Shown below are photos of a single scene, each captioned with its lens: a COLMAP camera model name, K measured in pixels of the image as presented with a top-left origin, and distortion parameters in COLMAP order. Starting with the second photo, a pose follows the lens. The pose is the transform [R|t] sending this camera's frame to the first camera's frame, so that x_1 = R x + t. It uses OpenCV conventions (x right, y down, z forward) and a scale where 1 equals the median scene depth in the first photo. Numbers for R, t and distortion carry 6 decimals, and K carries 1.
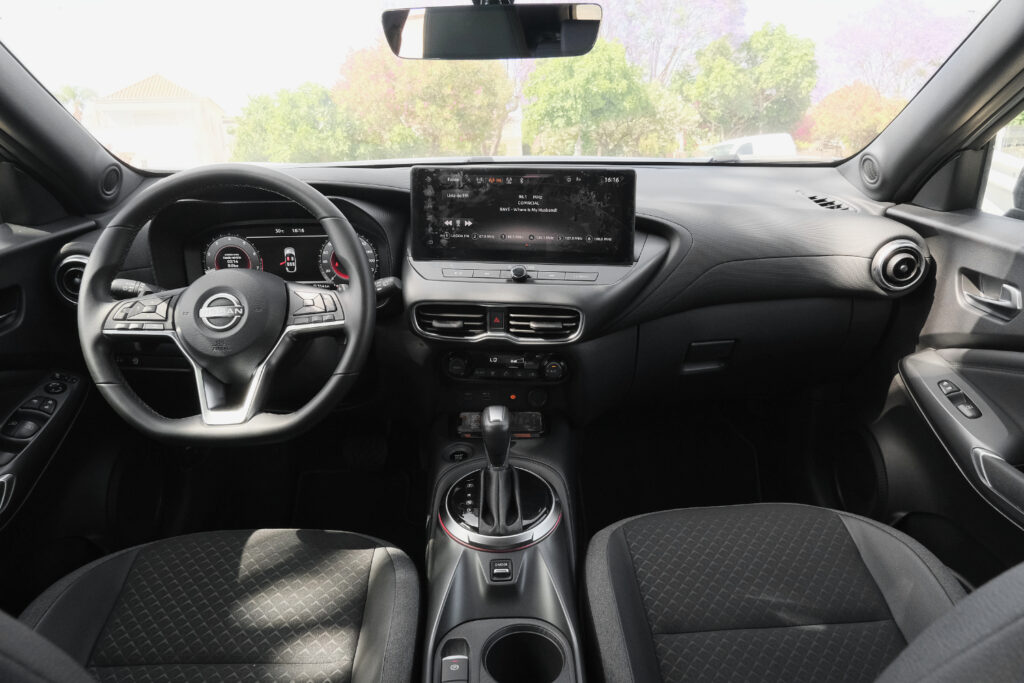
lens RADIAL K [[647.1, 0, 514.5], [0, 647.1, 344.2], [0, 0, 1]] dist [-0.007778, -0.001573]
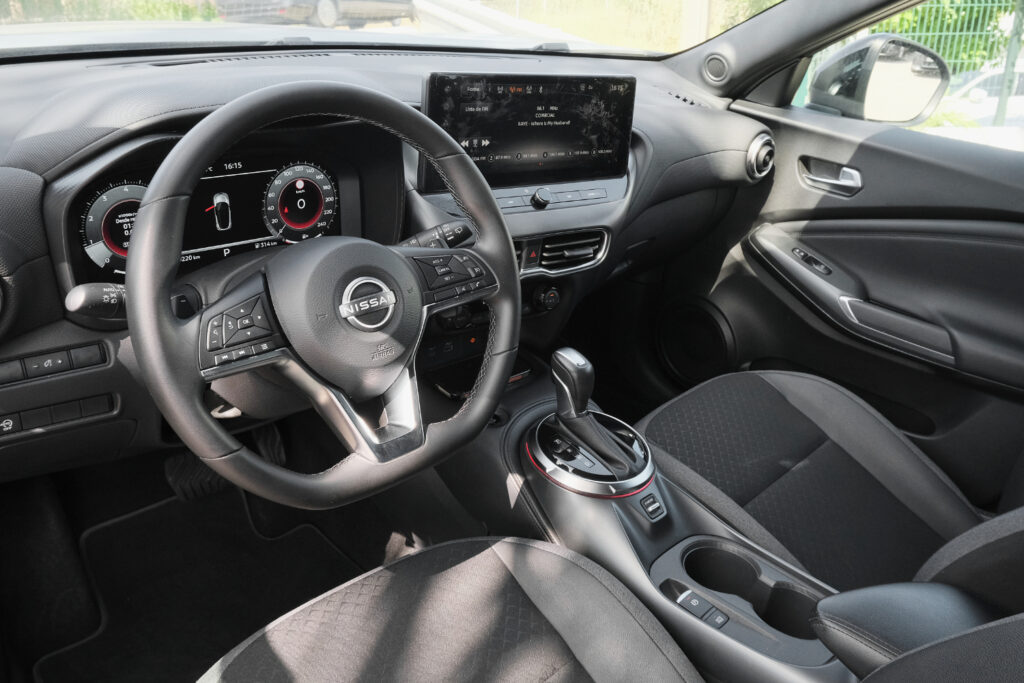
lens RADIAL K [[797.0, 0, 508.2], [0, 797.0, 342.2], [0, 0, 1]] dist [-0.030838, 0.005640]
pose [[0.736751, -0.222522, 0.638500, -0.761487], [0.132396, 0.973493, 0.186500, -0.126892], [-0.663075, -0.052870, 0.746683, 0.218295]]
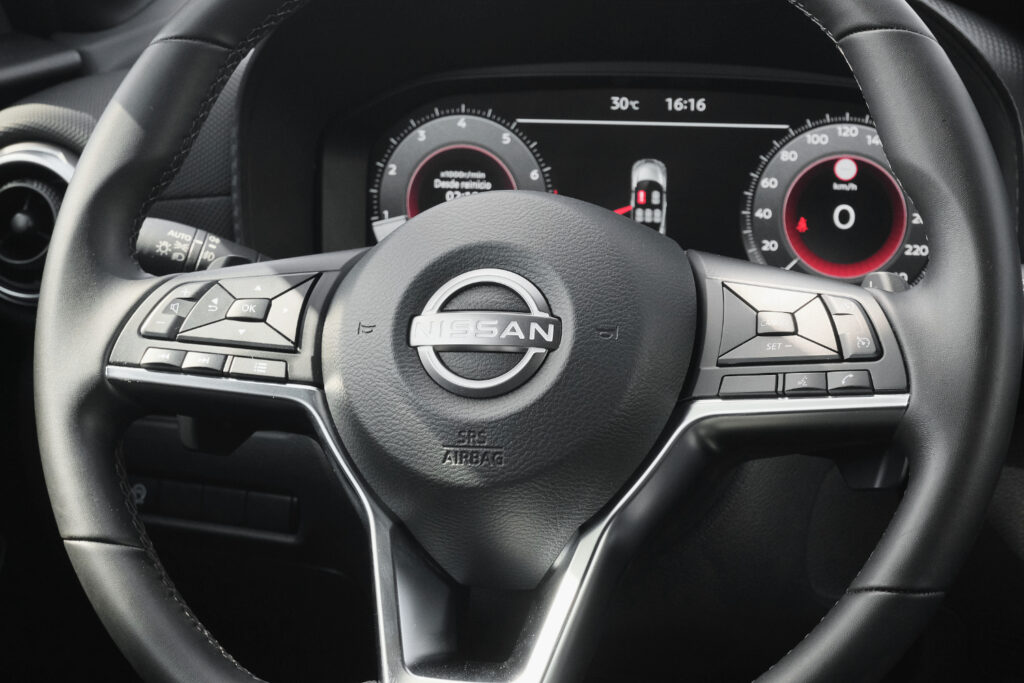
lens RADIAL K [[2002.4, 0, 509.6], [0, 2002.4, 344.5], [0, 0, 1]] dist [-0.084283, 0.000000]
pose [[0.956452, 0.068821, -0.283661, -0.159581], [-0.100830, 0.989884, -0.099816, 0.037096], [0.273922, 0.124070, 0.953716, 0.126702]]
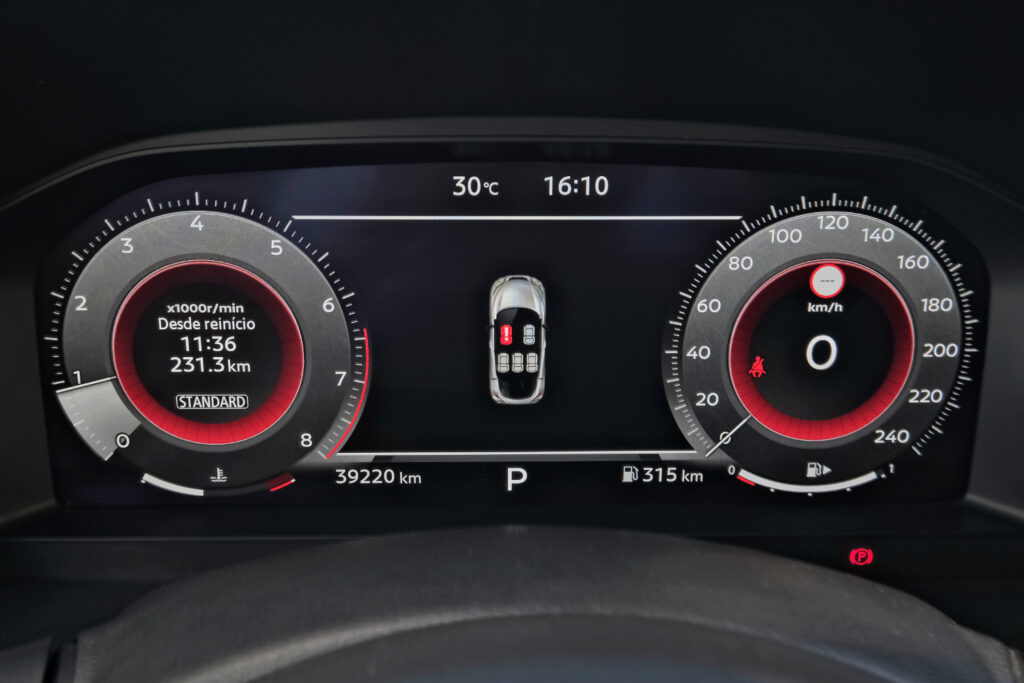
lens RADIAL K [[887.0, 0, 501.6], [0, 887.0, 340.0], [0, 0, 1]] dist [0.014305, 0.012668]
pose [[0.999739, 0.014538, 0.017646, -0.399399], [-0.014004, 0.999451, -0.030012, -0.137717], [-0.018072, 0.029757, 0.999394, 0.831259]]
